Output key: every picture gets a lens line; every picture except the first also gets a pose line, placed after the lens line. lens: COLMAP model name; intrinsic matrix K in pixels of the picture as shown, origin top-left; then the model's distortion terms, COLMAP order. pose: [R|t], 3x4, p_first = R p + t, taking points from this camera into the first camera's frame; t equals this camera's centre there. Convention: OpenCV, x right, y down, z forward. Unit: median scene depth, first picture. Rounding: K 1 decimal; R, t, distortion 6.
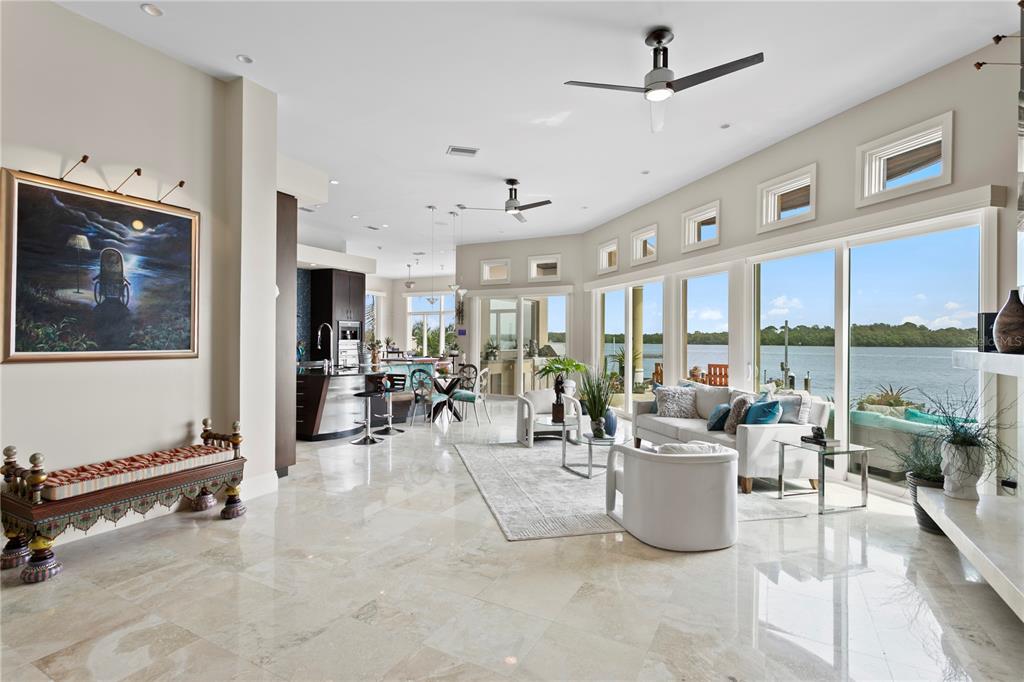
lens RADIAL K [[485.9, 0, 503.1], [0, 485.9, 337.6], [0, 0, 1]] dist [0.013528, -0.001012]
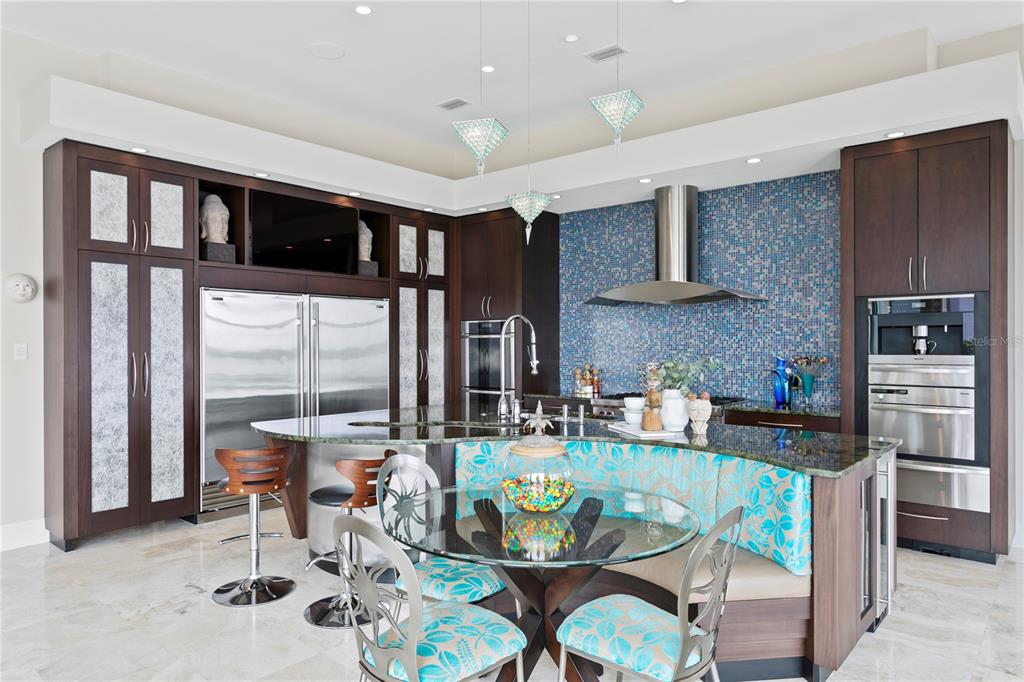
lens RADIAL K [[652.6, 0, 513.3], [0, 652.6, 343.9], [0, 0, 1]] dist [0.006018, 0.001176]
pose [[-0.208472, -0.000896, -0.978028, 0.166591], [0.001769, 0.999998, -0.001293, -0.002784], [0.978027, -0.002000, -0.208470, 0.949373]]
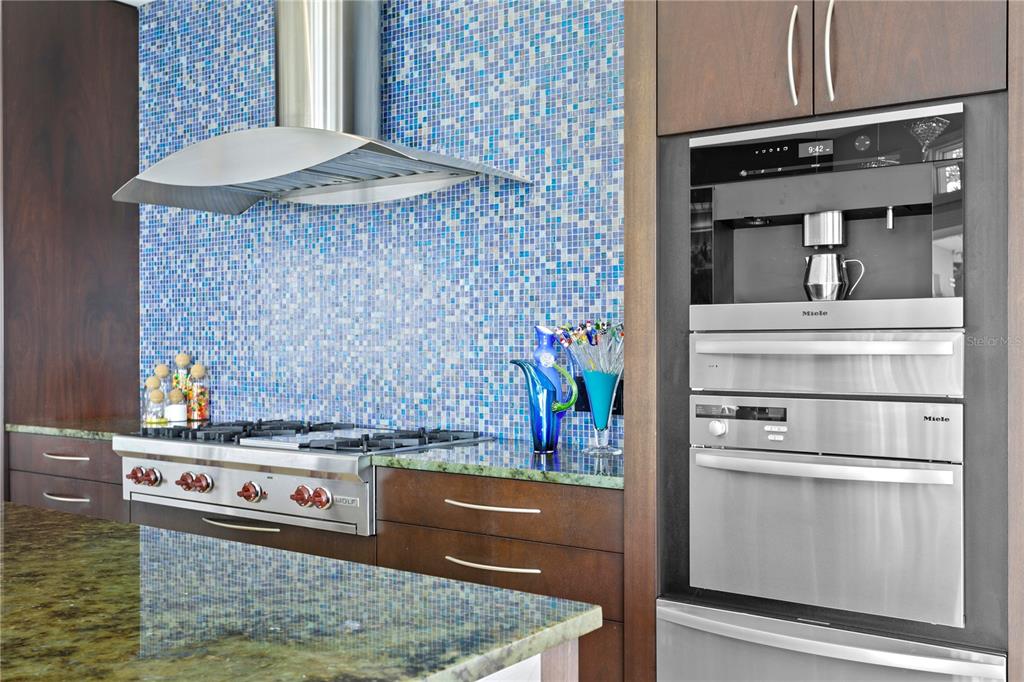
lens RADIAL K [[1010.1, 0, 515.4], [0, 1010.1, 341.9], [0, 0, 1]] dist [0.012932, 0.000000]
pose [[-0.134676, -0.005534, -0.990874, -0.112029], [-0.000253, 0.999985, -0.005551, 0.016271], [0.990890, -0.000497, -0.134675, 1.100078]]
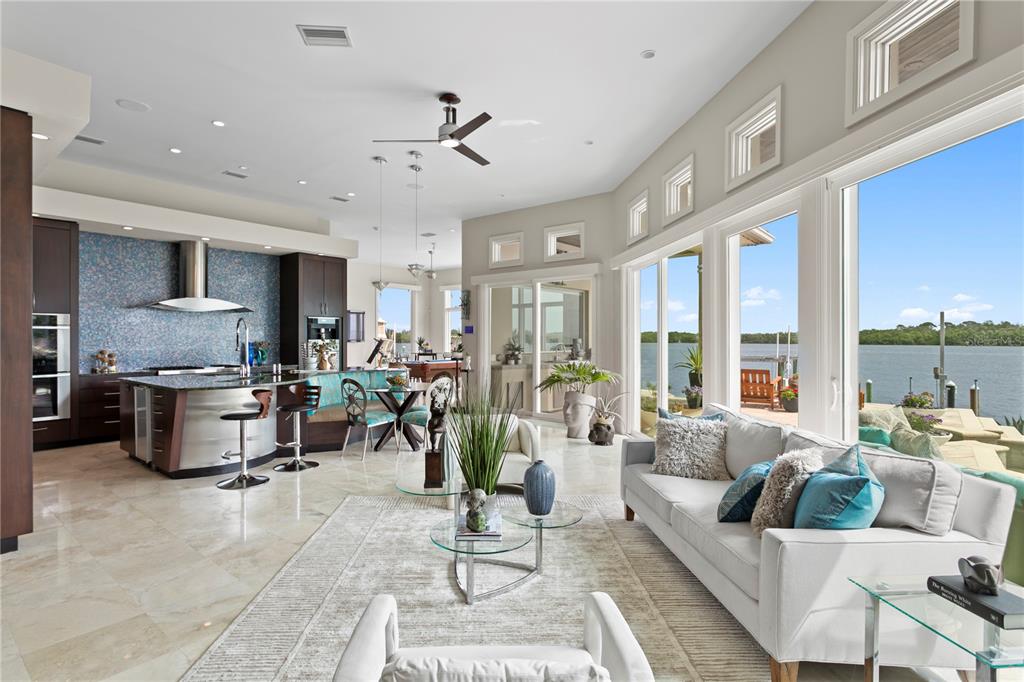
lens RADIAL K [[511.8, 0, 501.5], [0, 511.8, 338.7], [0, 0, 1]] dist [-0.010480, 0.003811]
pose [[0.980996, -0.005536, -0.193947, 0.162902], [0.005742, 0.999983, 0.000498, 0.005147], [0.193941, -0.001602, 0.981012, 0.245614]]
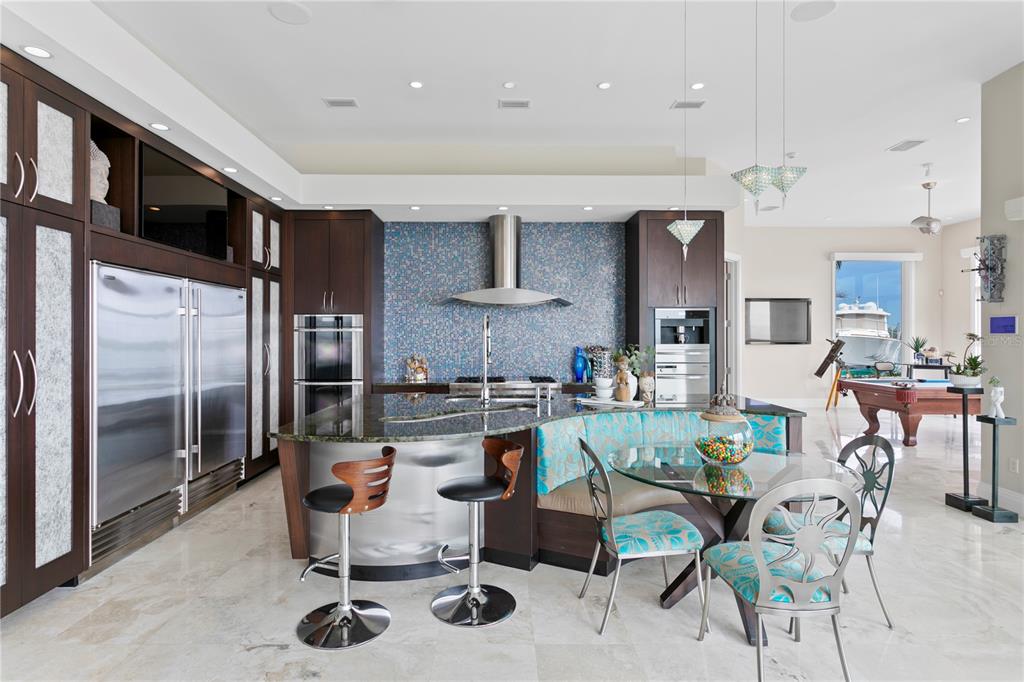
lens RADIAL K [[529.8, 0, 506.0], [0, 529.8, 333.5], [0, 0, 1]] dist [-0.002532, 0.000829]
pose [[0.482515, -0.007539, -0.875855, 0.094490], [0.002519, 0.999971, -0.007220, -0.003359], [0.875884, 0.001278, 0.482520, 0.647336]]
